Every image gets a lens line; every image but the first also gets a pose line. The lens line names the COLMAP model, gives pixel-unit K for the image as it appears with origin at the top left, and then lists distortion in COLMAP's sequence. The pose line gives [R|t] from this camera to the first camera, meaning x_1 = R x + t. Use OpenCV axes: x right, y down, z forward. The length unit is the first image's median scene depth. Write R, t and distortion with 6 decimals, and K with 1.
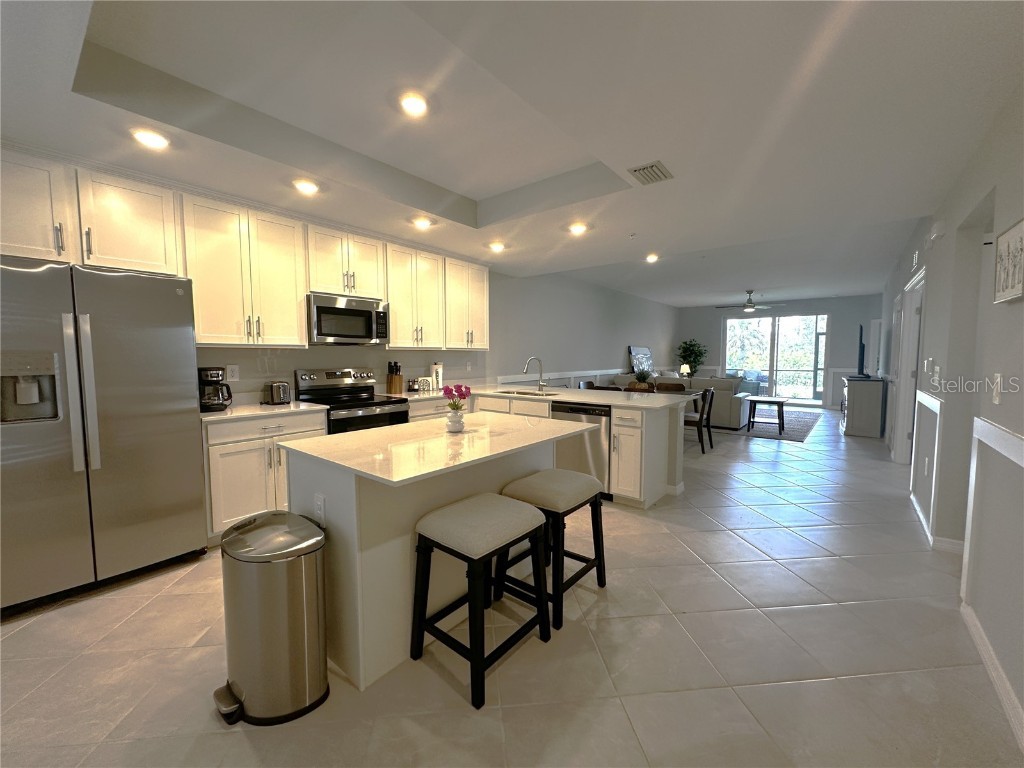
lens RADIAL K [[408.0, 0, 515.0], [0, 408.0, 383.3], [0, 0, 1]] dist [-0.003069, 0.000059]
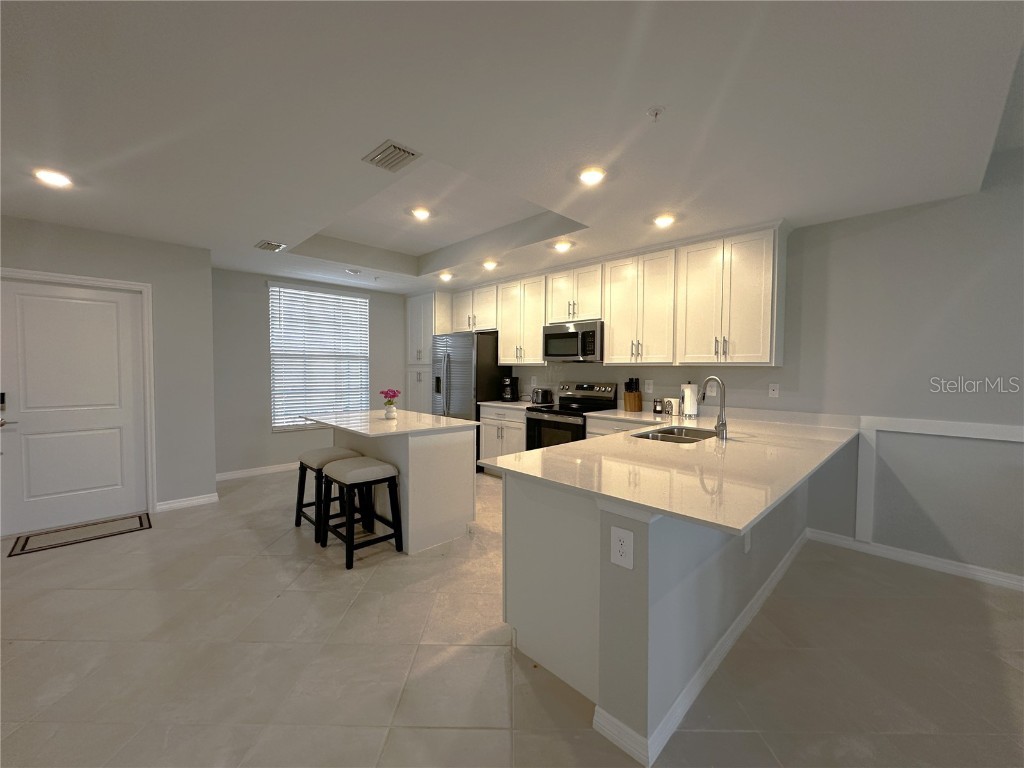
lens RADIAL K [[408.0, 0, 520.3], [0, 408.0, 390.2], [0, 0, 1]] dist [-0.003069, 0.000059]
pose [[-0.094939, 0.048051, -0.994323, 0.471791], [-0.080495, 0.995193, 0.055779, -0.038733], [0.992223, 0.085333, -0.090614, 0.560746]]
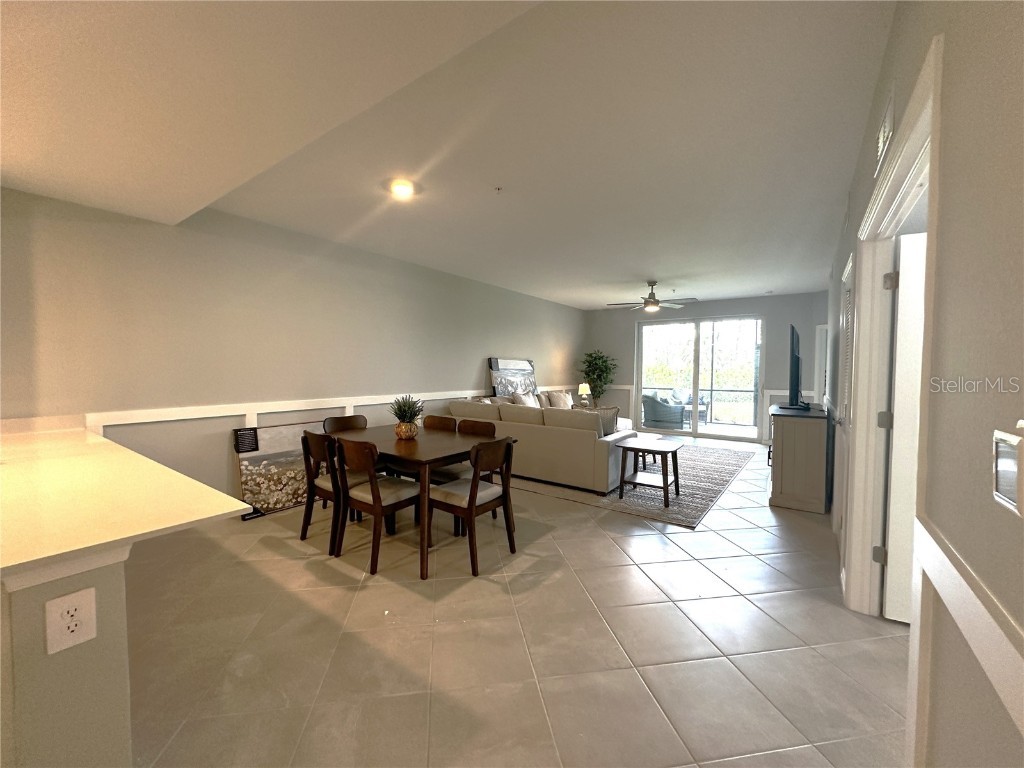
lens RADIAL K [[408.0, 0, 516.2], [0, 408.0, 382.6], [0, 0, 1]] dist [-0.003069, 0.000059]
pose [[0.997691, 0.005425, 0.067695, 0.424397], [-0.002993, 0.999348, -0.035968, -0.035345], [-0.067846, 0.035683, 0.997058, 0.450515]]
